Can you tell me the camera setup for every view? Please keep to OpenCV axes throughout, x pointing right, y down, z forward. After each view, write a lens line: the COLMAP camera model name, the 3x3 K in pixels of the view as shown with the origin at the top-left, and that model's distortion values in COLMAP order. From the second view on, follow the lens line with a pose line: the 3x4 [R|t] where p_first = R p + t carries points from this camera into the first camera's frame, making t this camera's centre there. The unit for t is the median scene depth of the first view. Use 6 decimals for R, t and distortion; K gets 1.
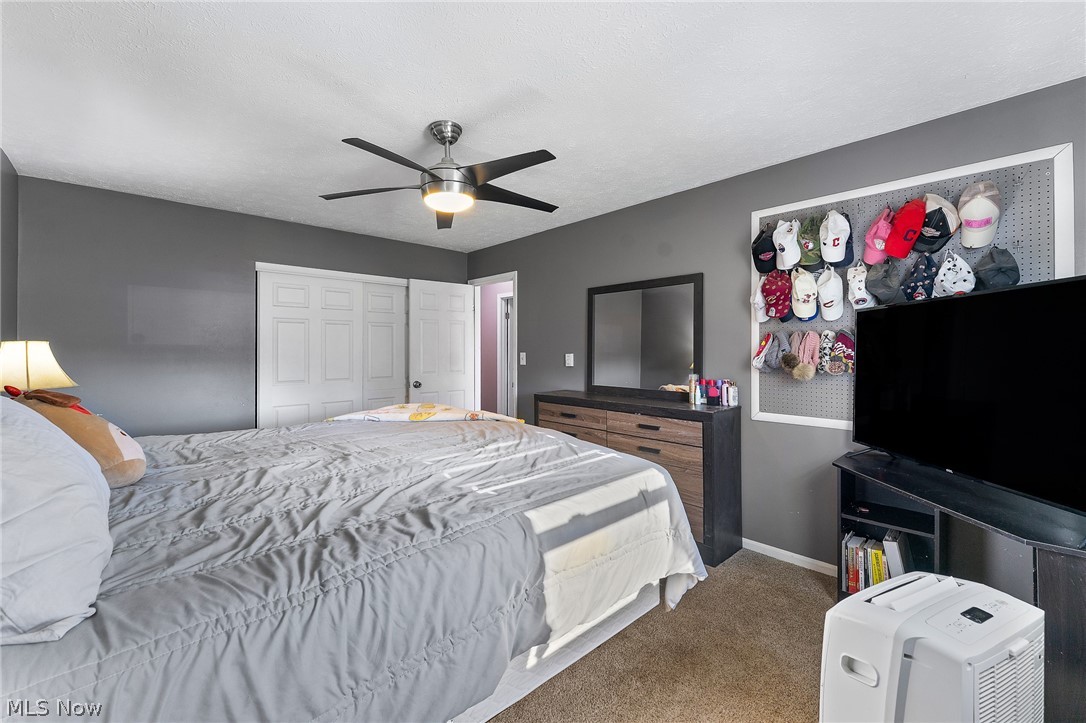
lens RADIAL K [[432.0, 0, 547.4], [0, 432.0, 360.7], [0, 0, 1]] dist [-0.002129, -0.000725]
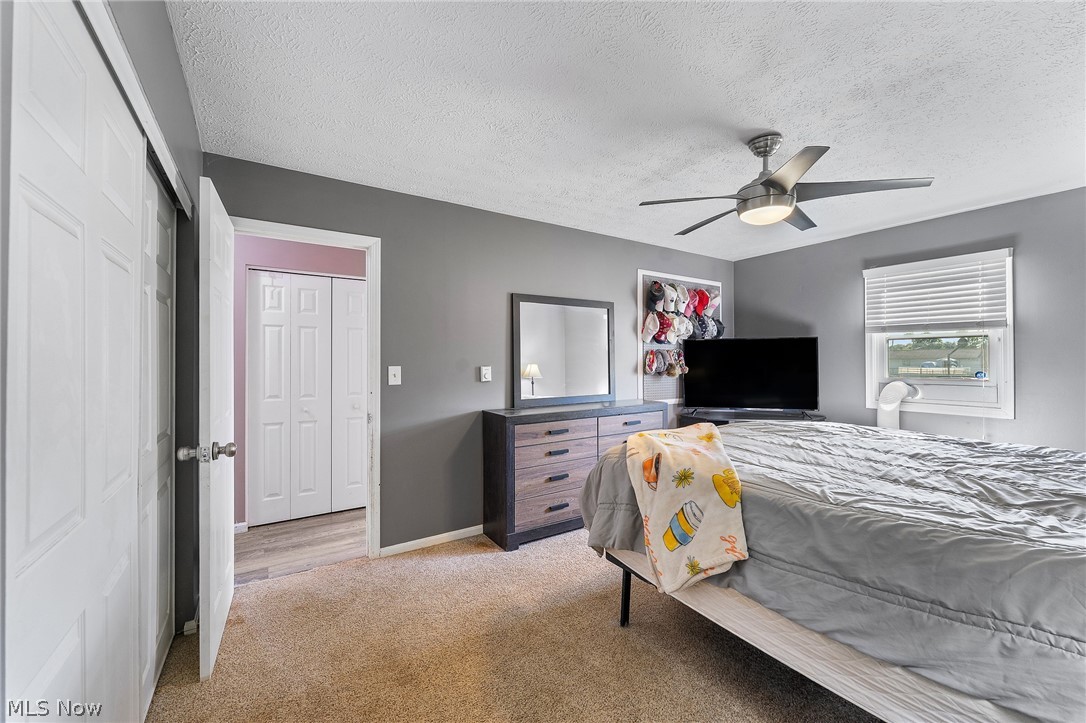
lens RADIAL K [[432.0, 0, 547.4], [0, 432.0, 360.7], [0, 0, 1]] dist [-0.002129, -0.000725]
pose [[0.177133, -0.003547, 0.984181, -0.837613], [0.026099, 0.999659, -0.001094, -0.025187], [-0.983841, 0.025880, 0.177165, 0.819108]]
